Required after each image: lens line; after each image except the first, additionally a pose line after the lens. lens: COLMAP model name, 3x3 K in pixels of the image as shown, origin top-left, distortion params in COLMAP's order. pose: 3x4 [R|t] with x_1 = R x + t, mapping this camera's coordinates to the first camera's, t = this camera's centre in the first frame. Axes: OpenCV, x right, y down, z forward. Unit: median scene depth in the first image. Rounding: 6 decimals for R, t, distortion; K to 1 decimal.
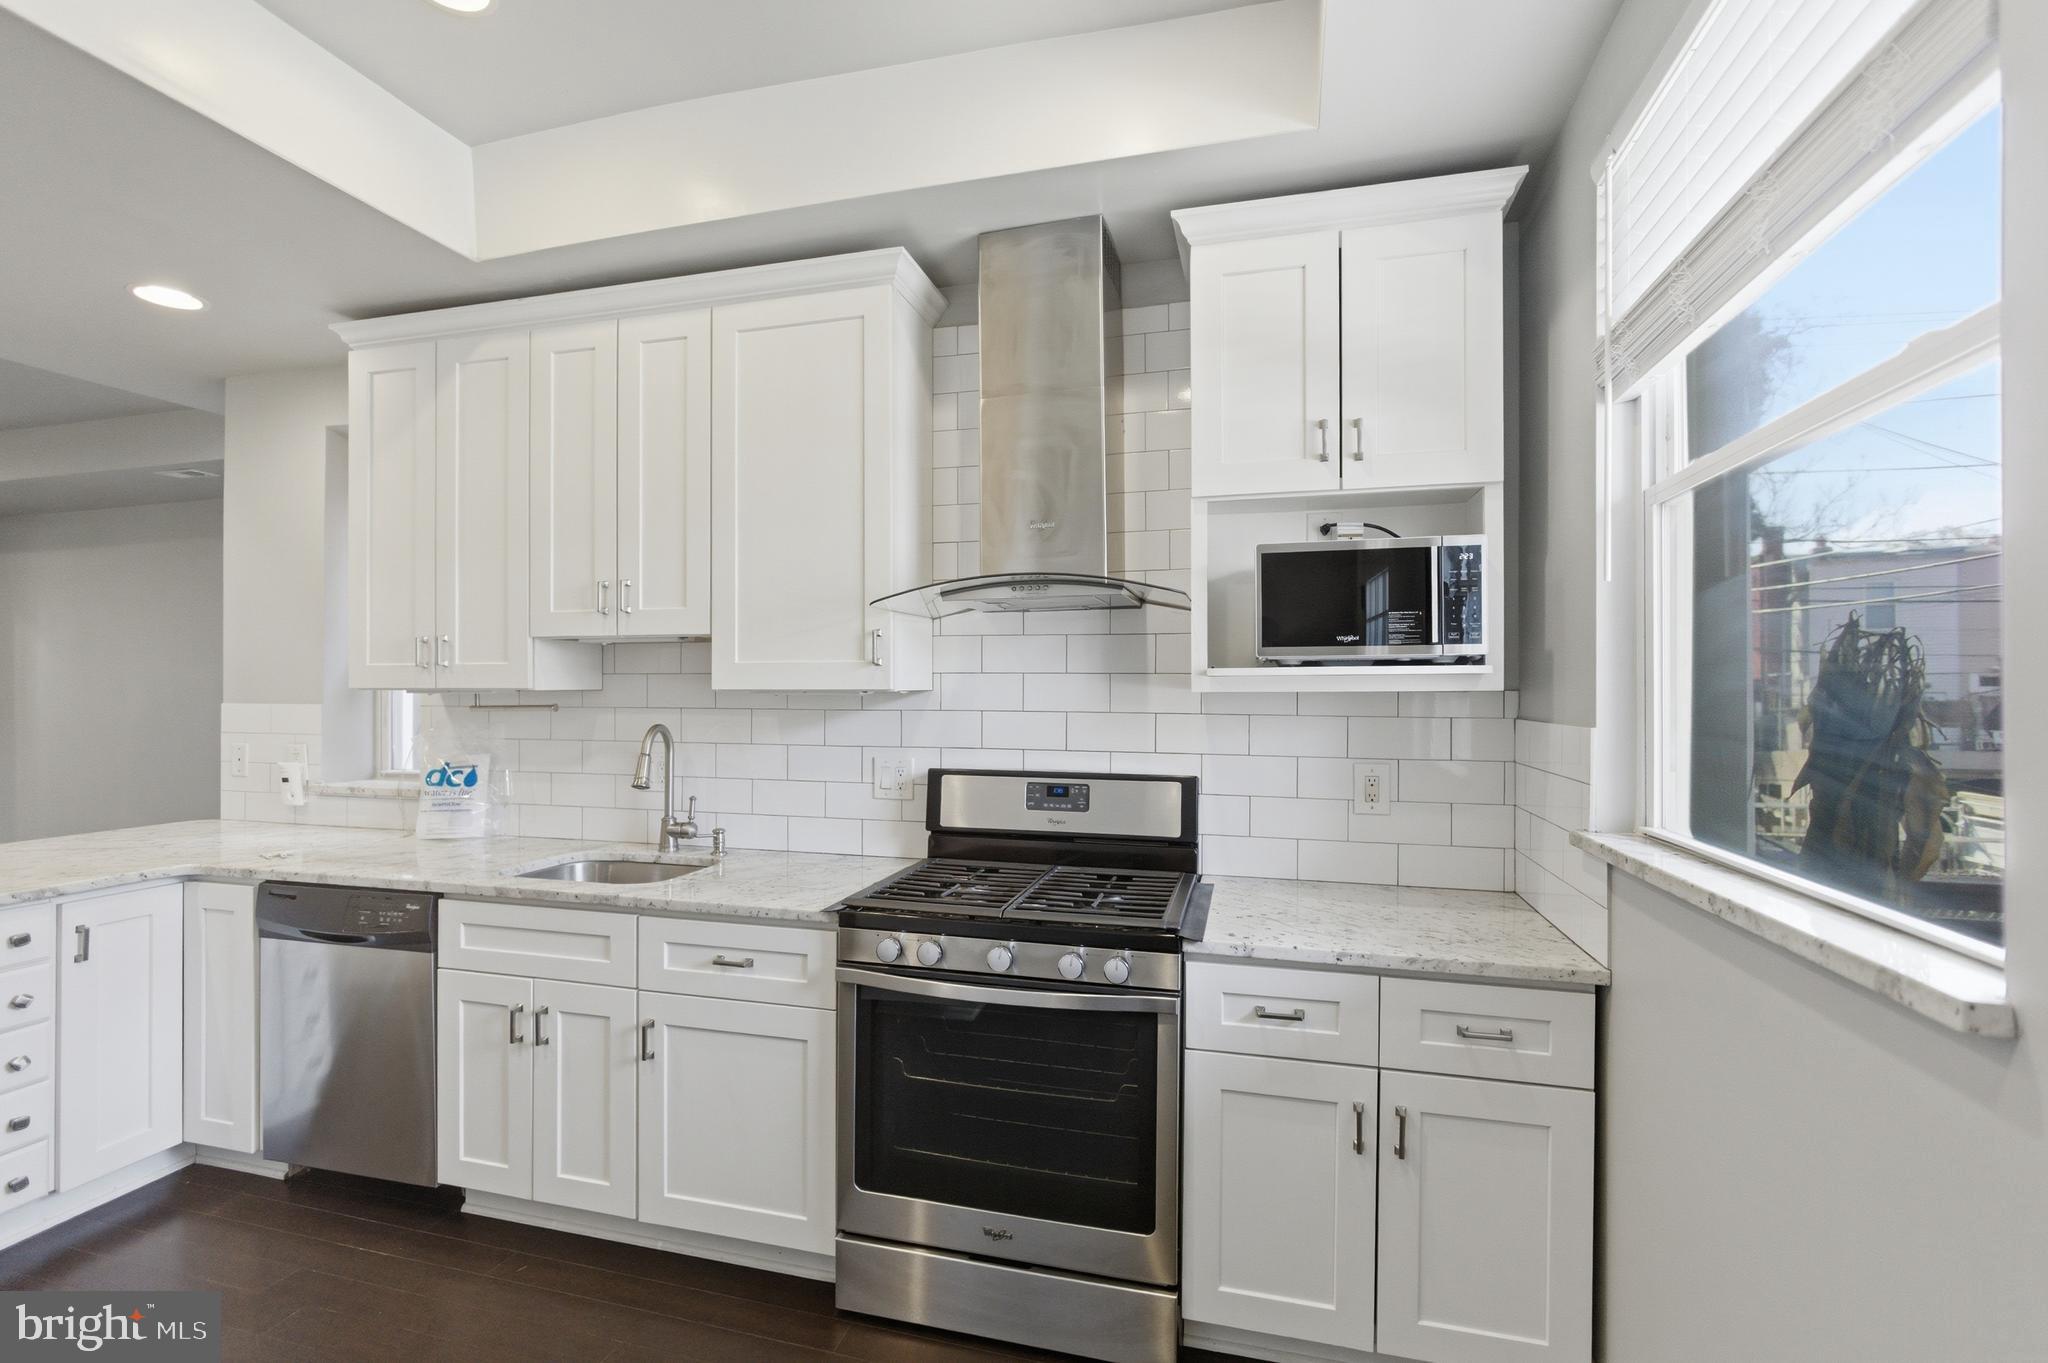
lens RADIAL K [[894.2, 0, 1022.7], [0, 894.2, 692.1], [0, 0, 1]] dist [-0.000622, 0.000303]
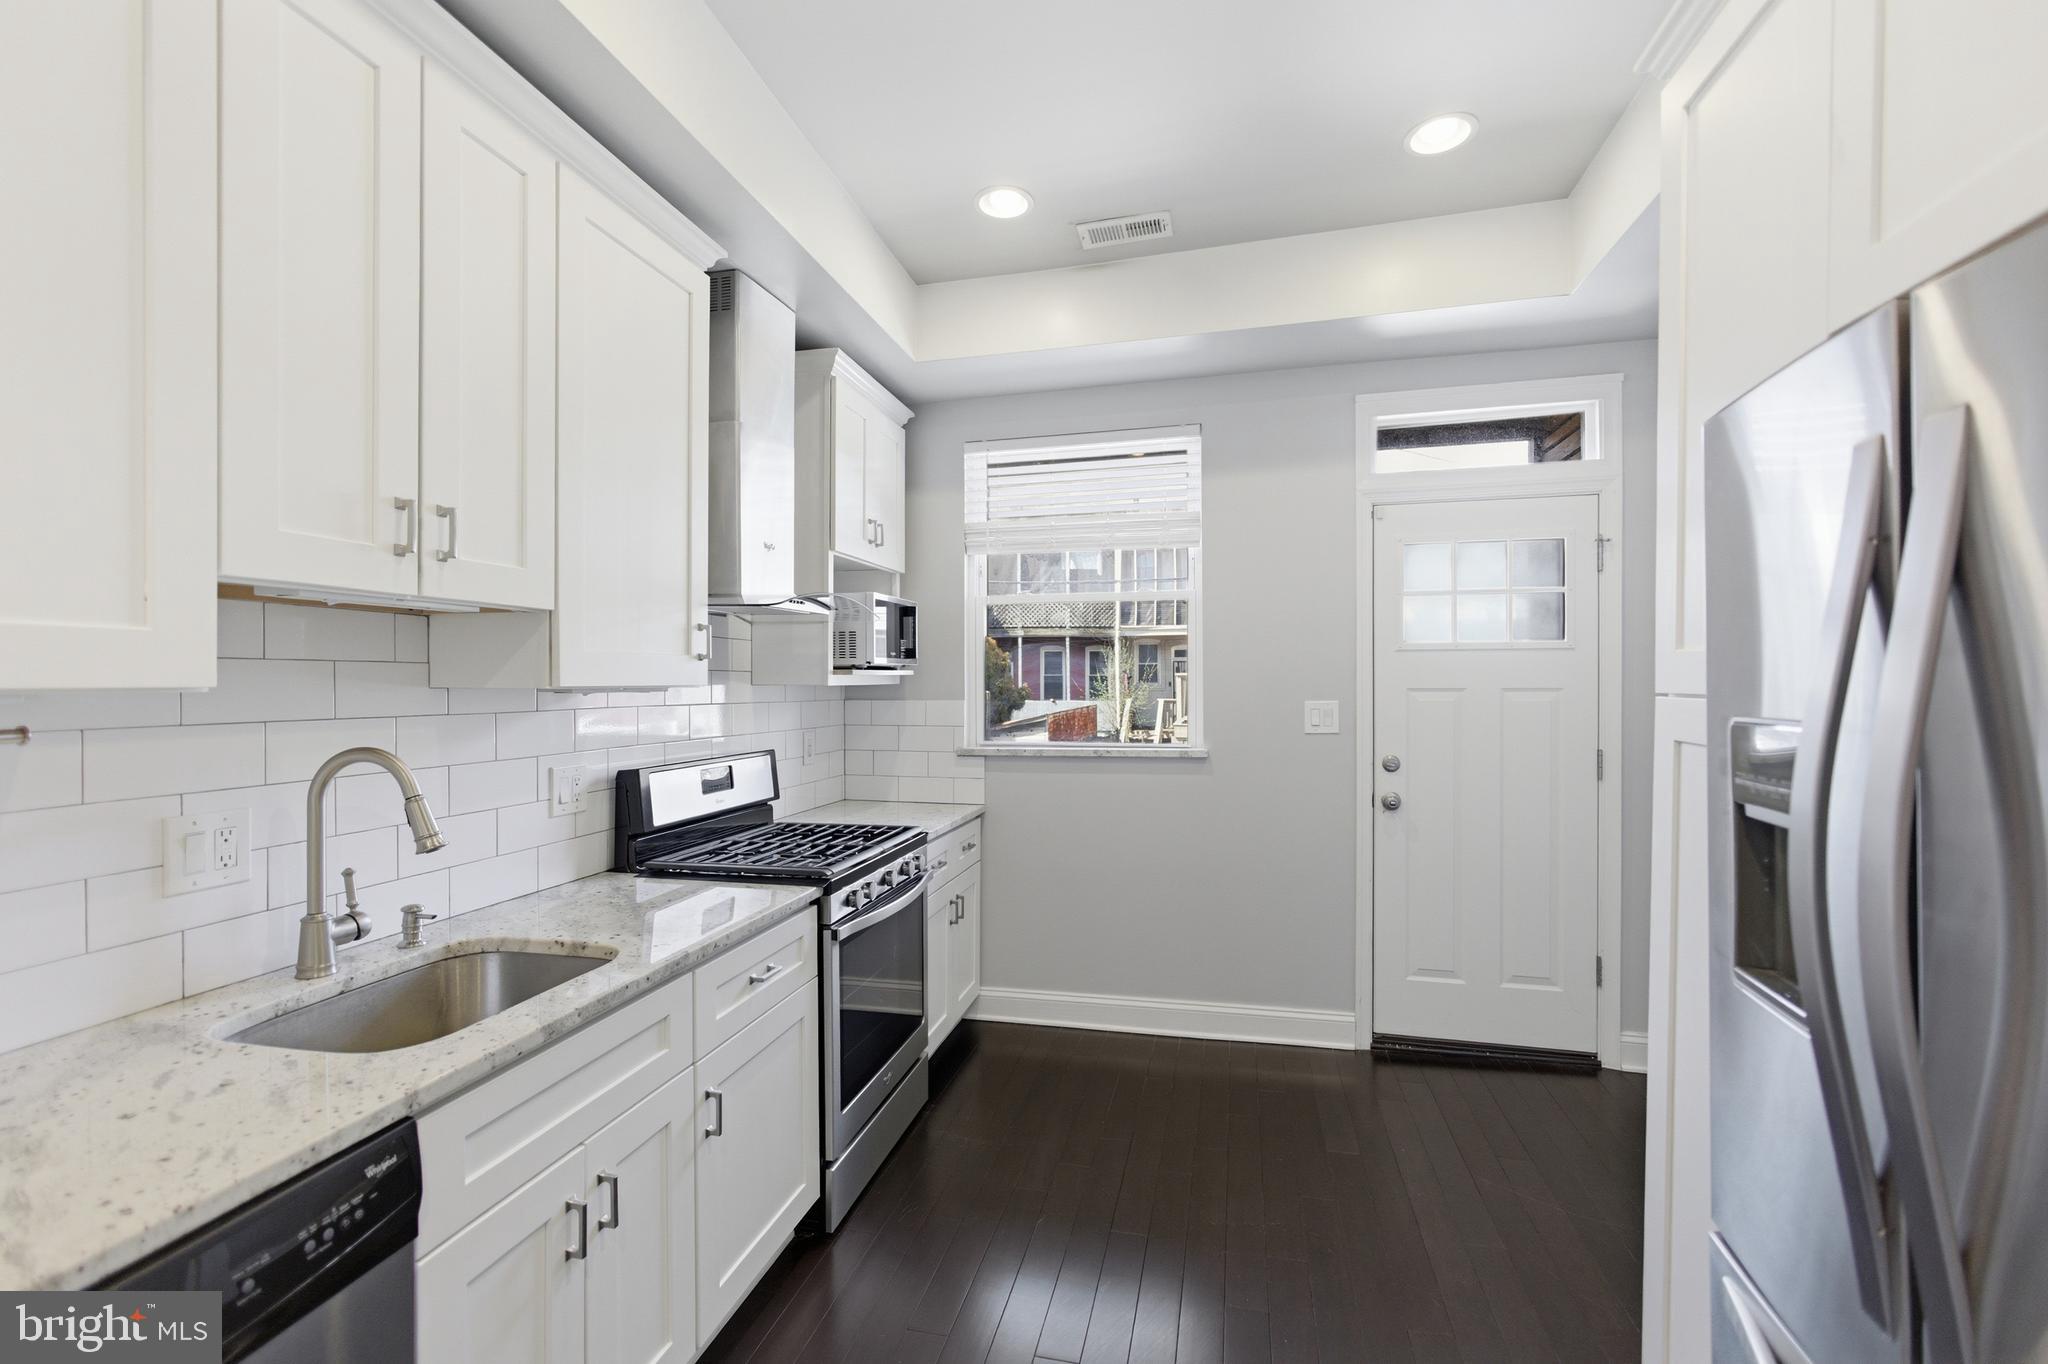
lens RADIAL K [[805.6, 0, 1024.0], [0, 805.6, 682.0], [0, 0, 1]] dist [0.000001, 0.000007]
pose [[-0.020653, 0.006879, 0.999763, -1.003741], [0.001747, 0.999975, -0.006845, -0.000466], [-0.999785, 0.001605, -0.020665, 0.627289]]
